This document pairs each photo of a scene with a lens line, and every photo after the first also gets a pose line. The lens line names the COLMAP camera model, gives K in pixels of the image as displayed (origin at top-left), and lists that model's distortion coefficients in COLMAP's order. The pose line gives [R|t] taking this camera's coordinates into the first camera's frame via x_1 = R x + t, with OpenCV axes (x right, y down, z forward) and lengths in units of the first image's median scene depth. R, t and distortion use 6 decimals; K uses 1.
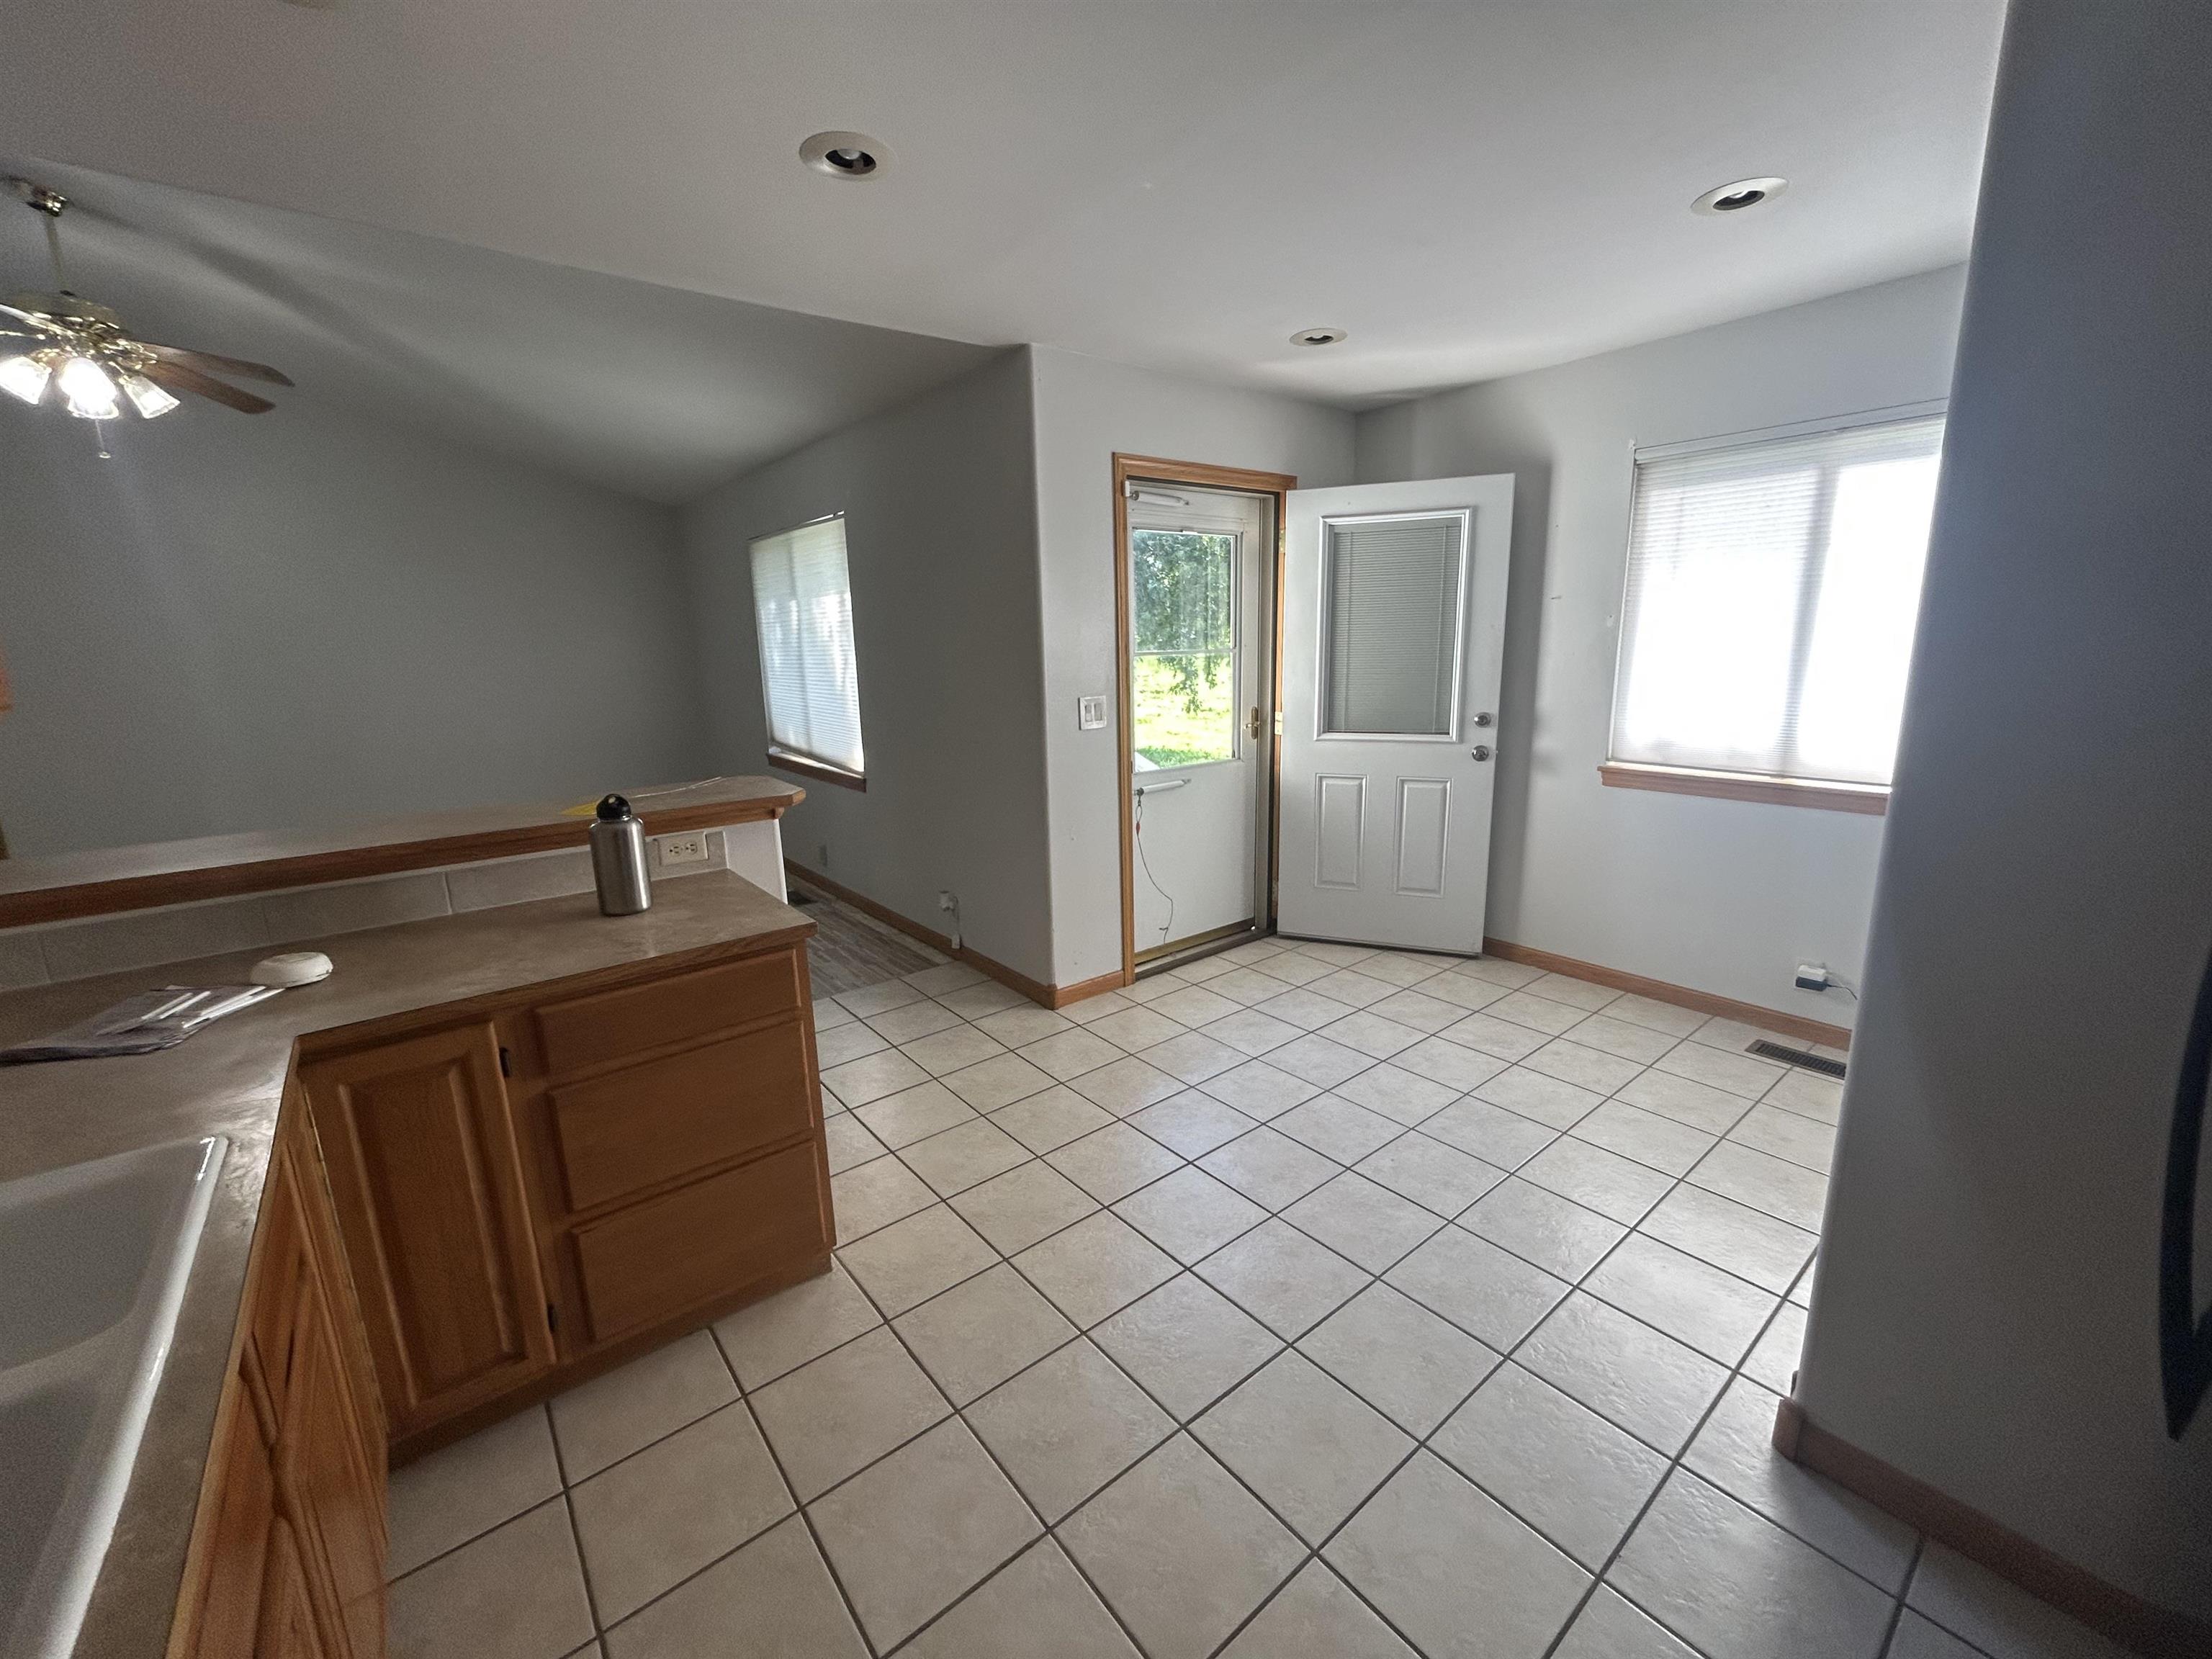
lens RADIAL K [[902.2, 0, 1121.9], [0, 902.2, 812.1], [0, 0, 1]] dist [0.000834, 0.000335]
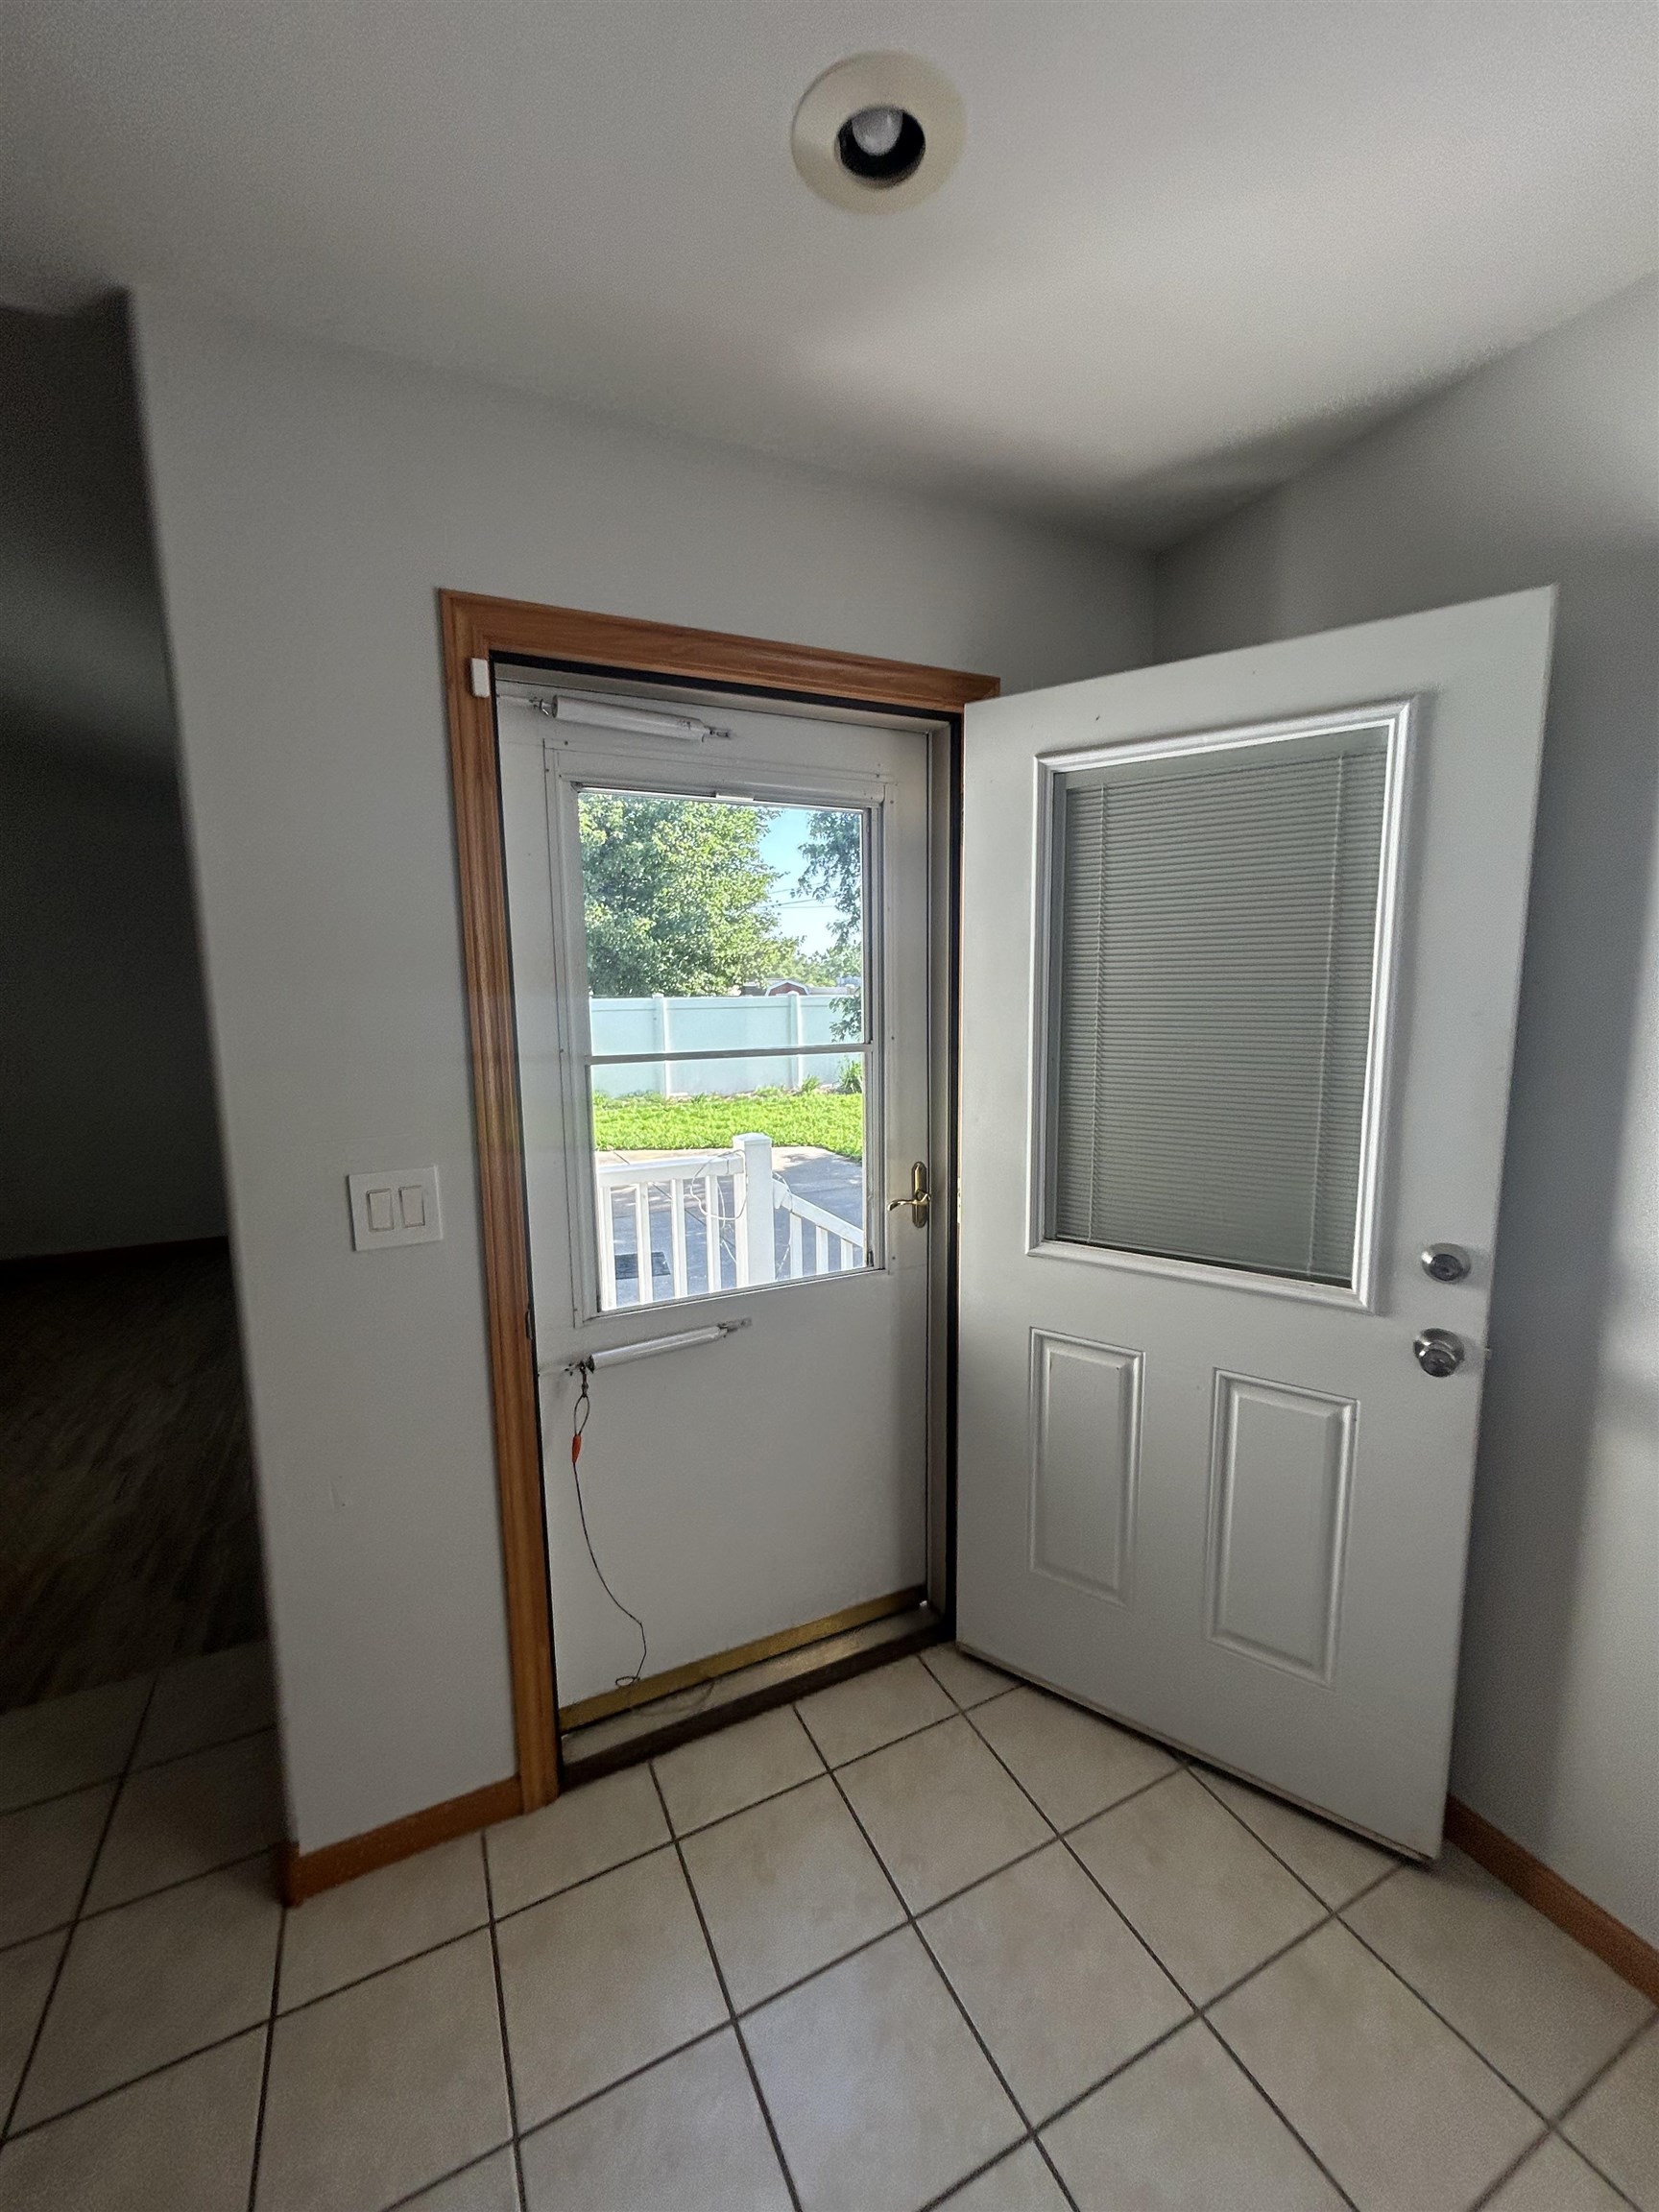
lens RADIAL K [[902.2, 0, 853.2], [0, 902.2, 1087.1], [0, 0, 1]] dist [0.000834, 0.000335]
pose [[0.973843, 0.040305, -0.223618, 0.238147], [-0.055472, 0.996536, -0.061964, -0.135996], [0.220346, 0.072748, 0.972705, 0.568541]]
